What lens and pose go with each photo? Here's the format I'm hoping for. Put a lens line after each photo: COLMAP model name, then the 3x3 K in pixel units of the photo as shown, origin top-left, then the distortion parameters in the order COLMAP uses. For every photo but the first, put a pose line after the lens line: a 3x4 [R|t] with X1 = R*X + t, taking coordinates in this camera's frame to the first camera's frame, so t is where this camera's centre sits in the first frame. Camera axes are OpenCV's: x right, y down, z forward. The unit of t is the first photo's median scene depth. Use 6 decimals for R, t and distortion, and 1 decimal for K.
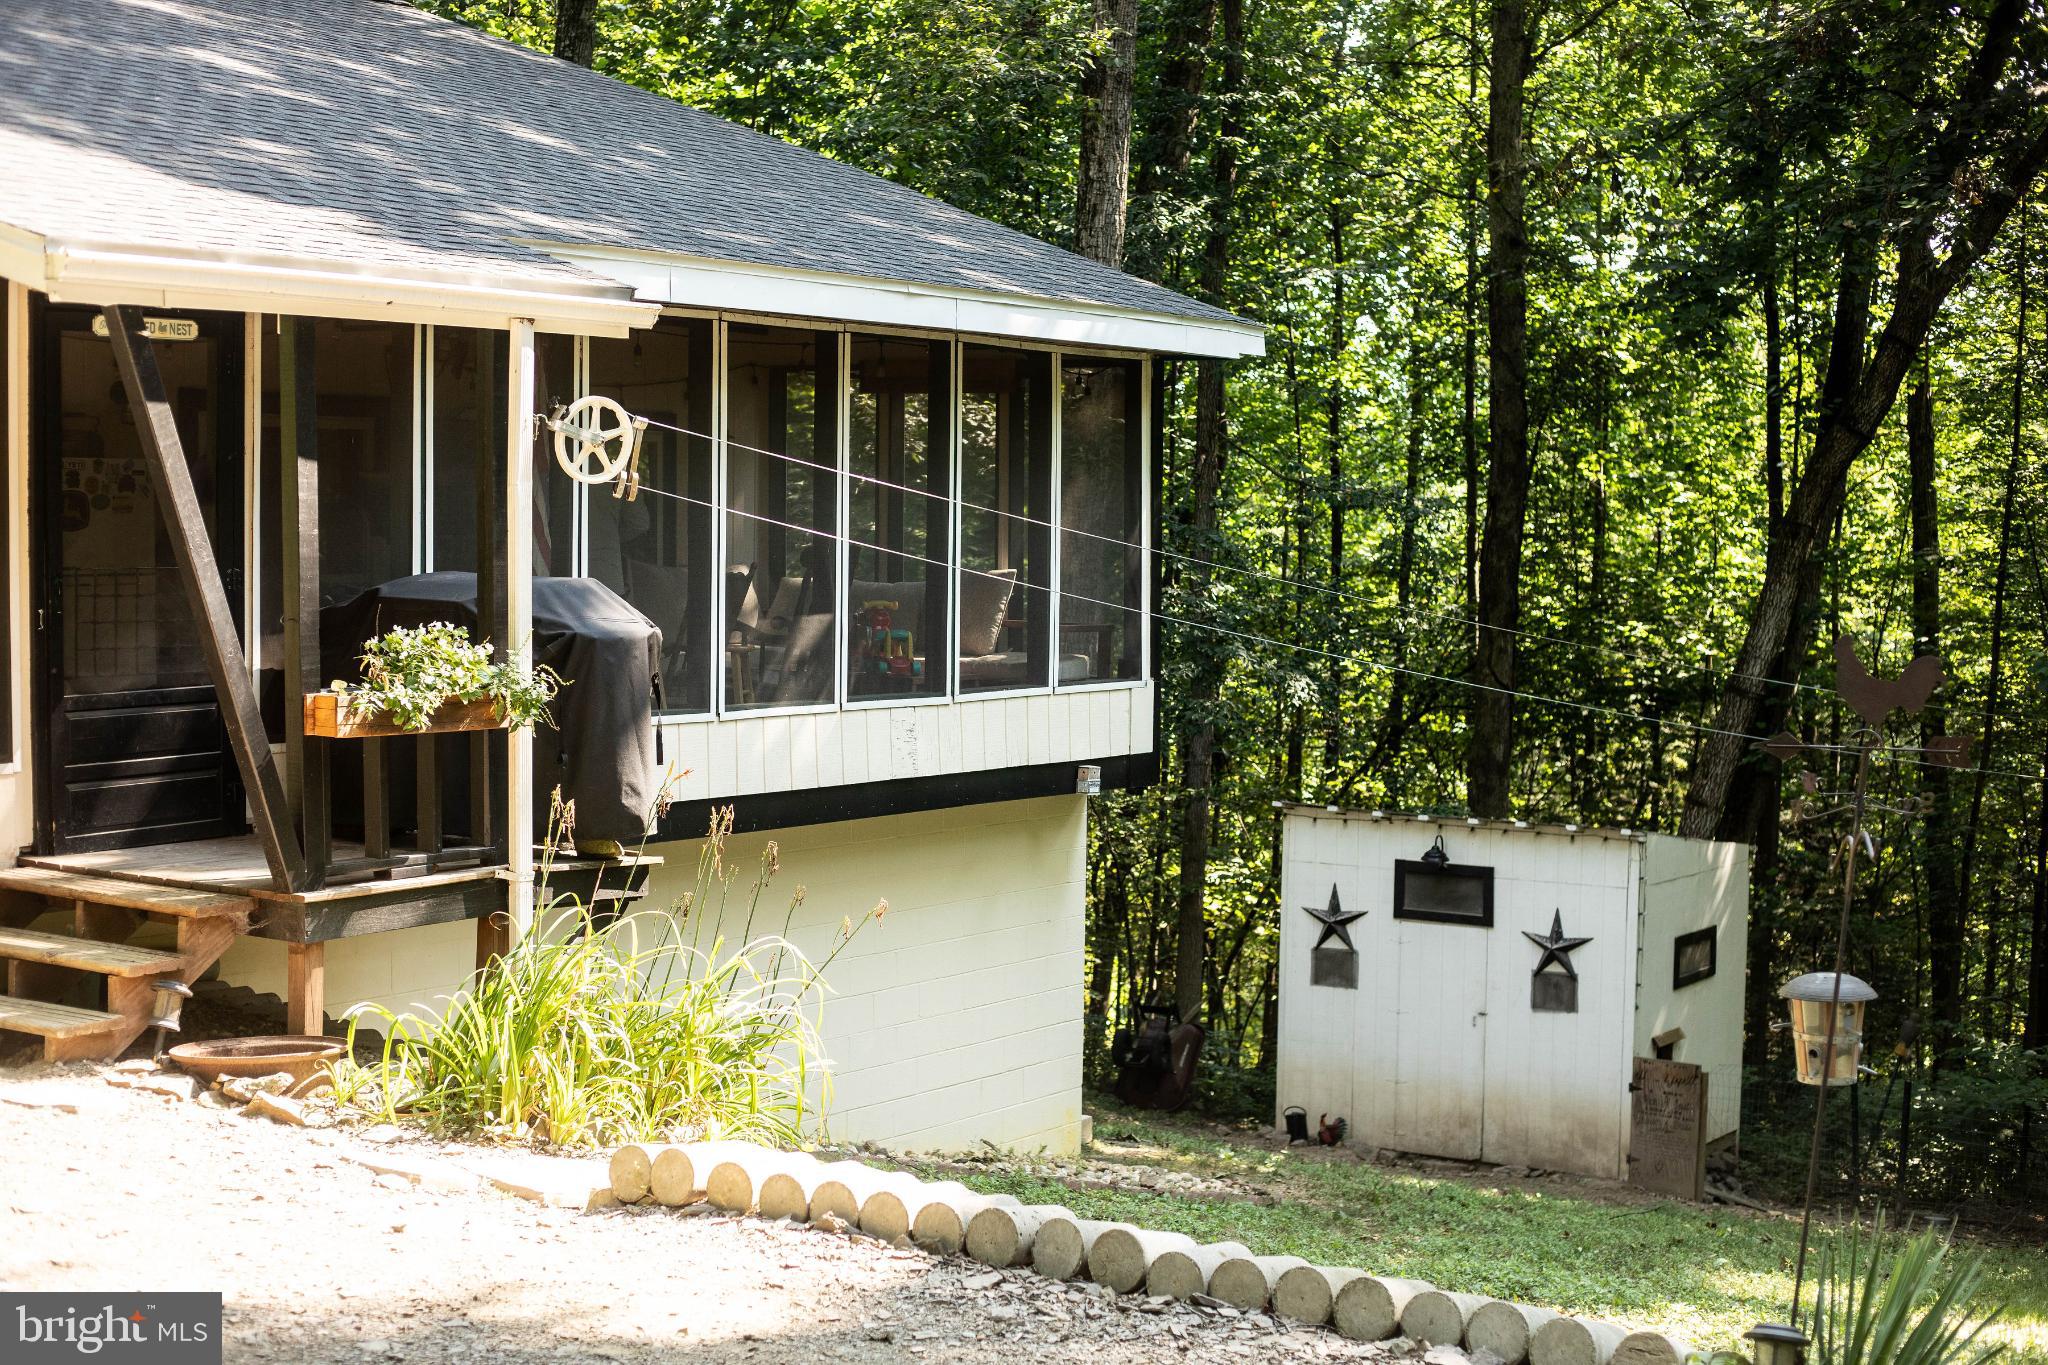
lens RADIAL K [[2998.9, 0, 1024.0], [0, 2998.9, 682.5], [0, 0, 1]] dist [-0.112637, 0.031822]
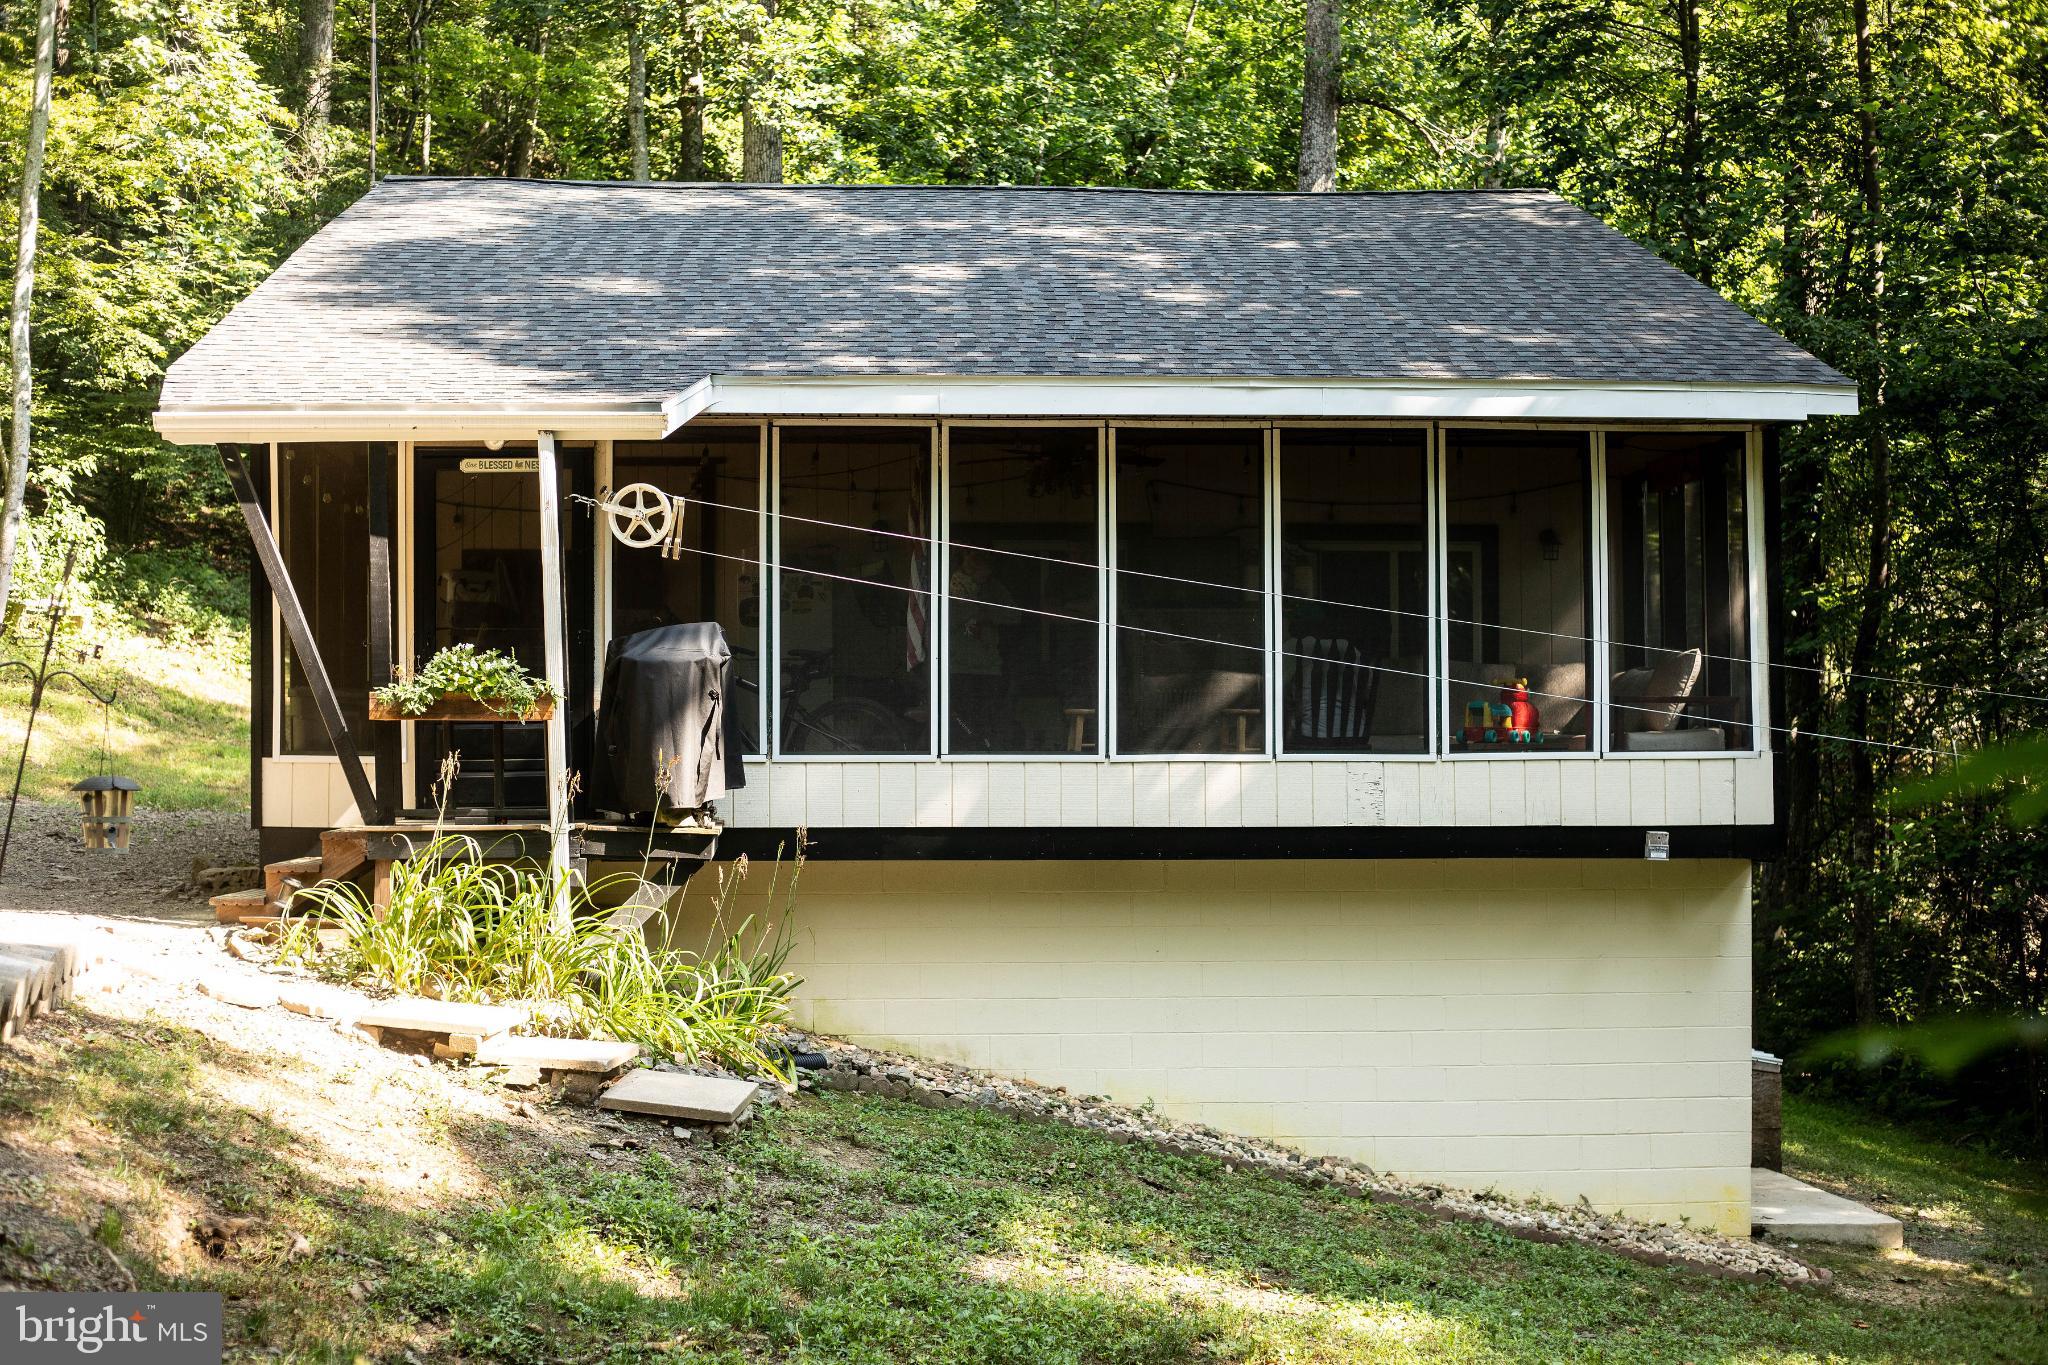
lens RADIAL K [[2998.9, 0, 1024.0], [0, 2998.9, 682.5], [0, 0, 1]] dist [-0.112637, 0.031822]
pose [[0.611019, -0.039073, -0.790651, 1.019897], [-0.033744, 0.996588, -0.075328, 0.089900], [0.790896, 0.072706, 0.607616, 0.309070]]
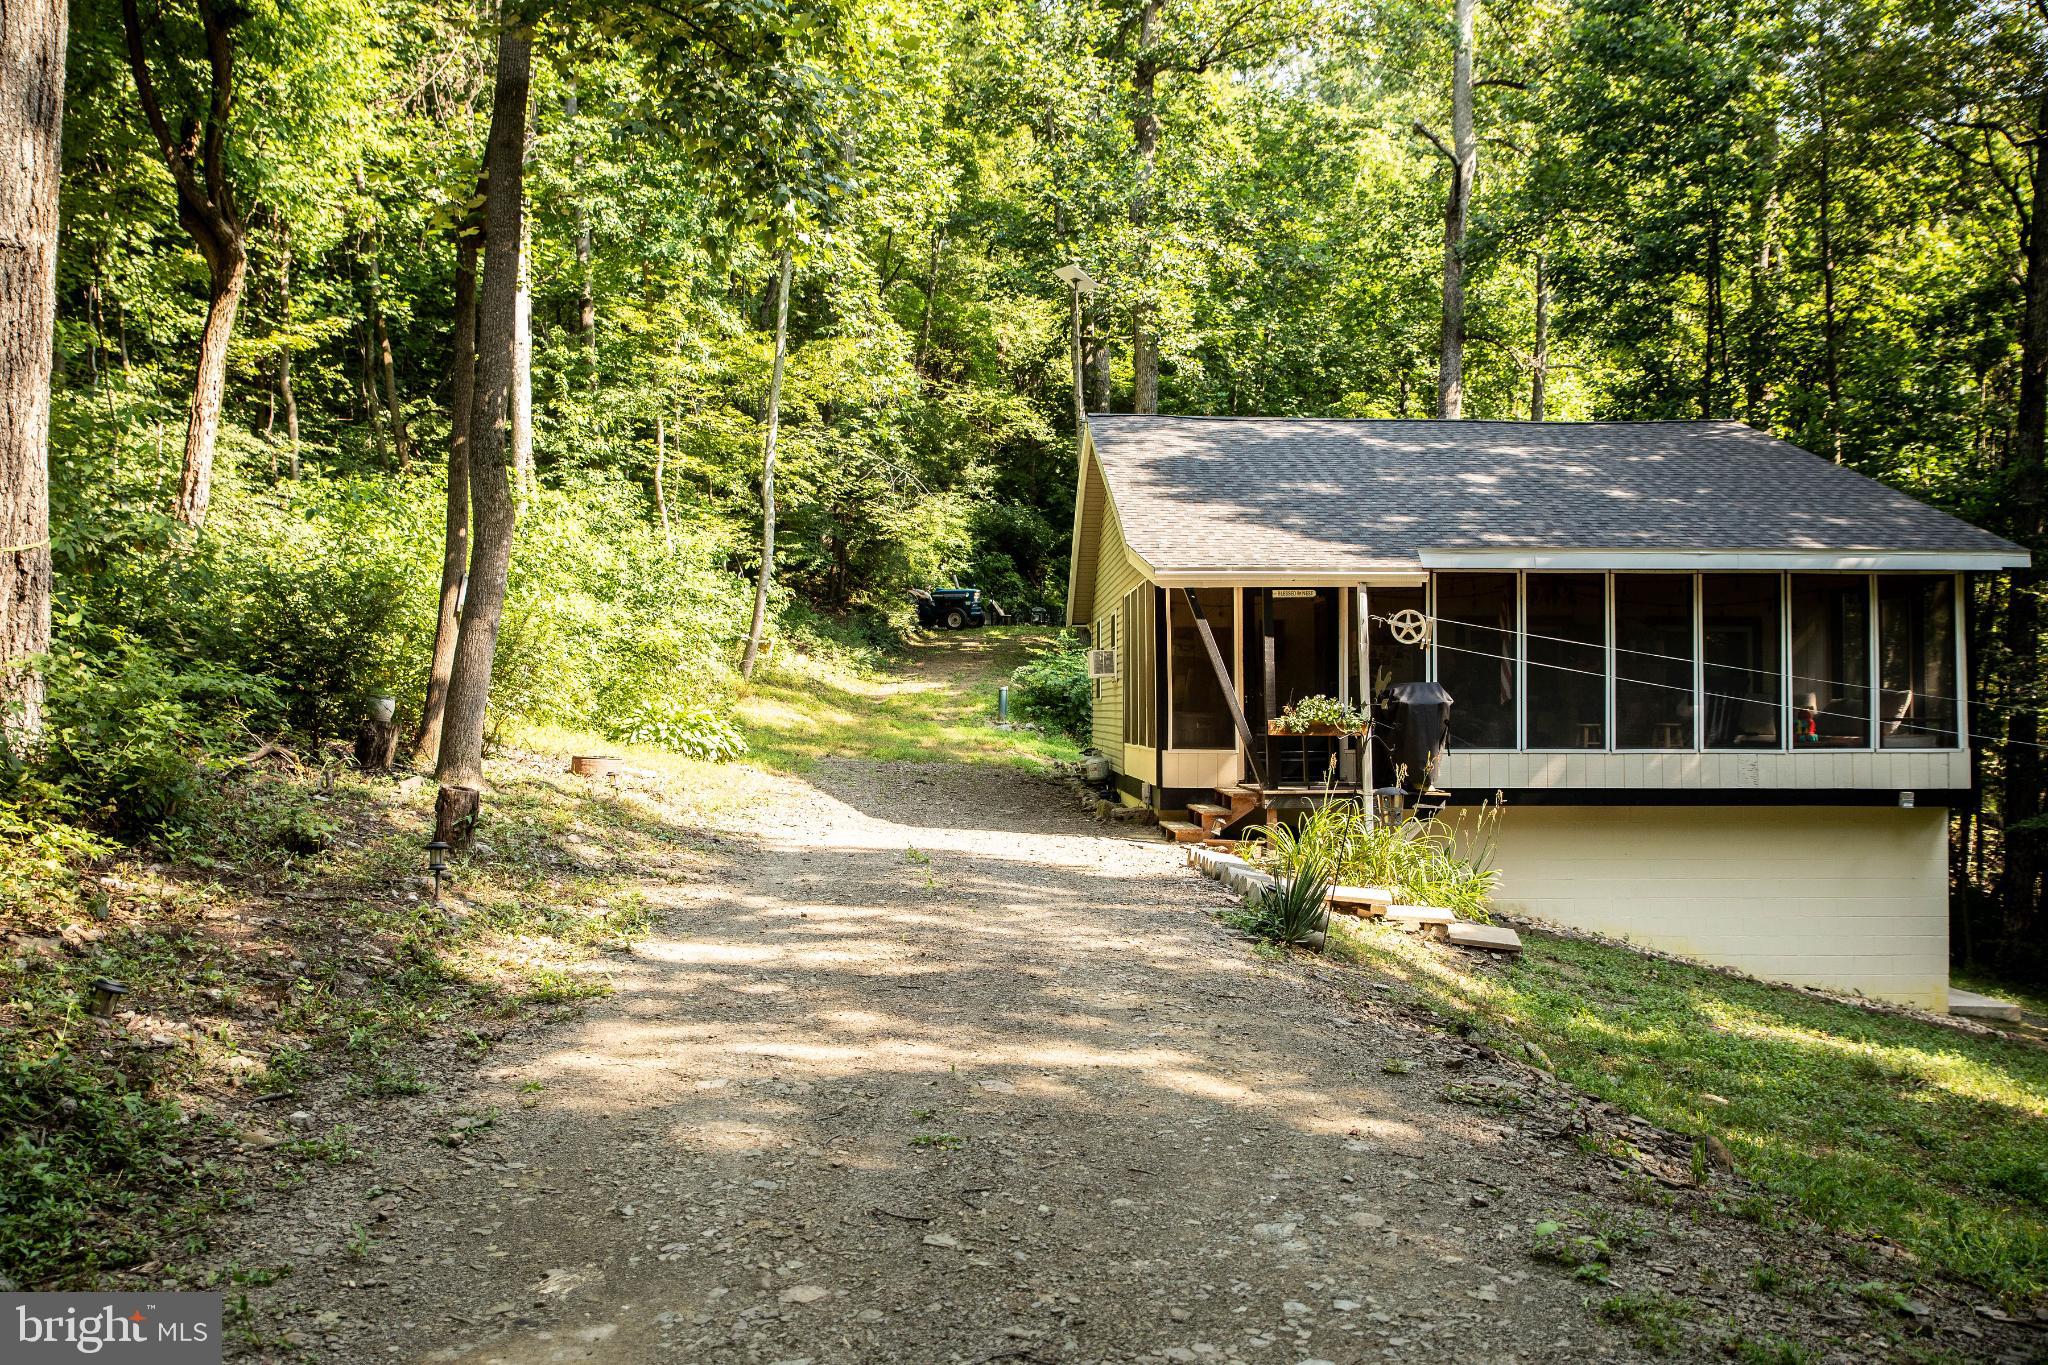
lens RADIAL K [[1824.1, 0, 1024.0], [0, 1824.1, 682.5], [0, 0, 1]] dist [-0.069123, 0.087922]
pose [[0.579693, -0.026613, -0.814401, 0.920447], [-0.039104, 0.997406, -0.060428, 0.072897], [0.813896, 0.066876, 0.577148, -0.166332]]
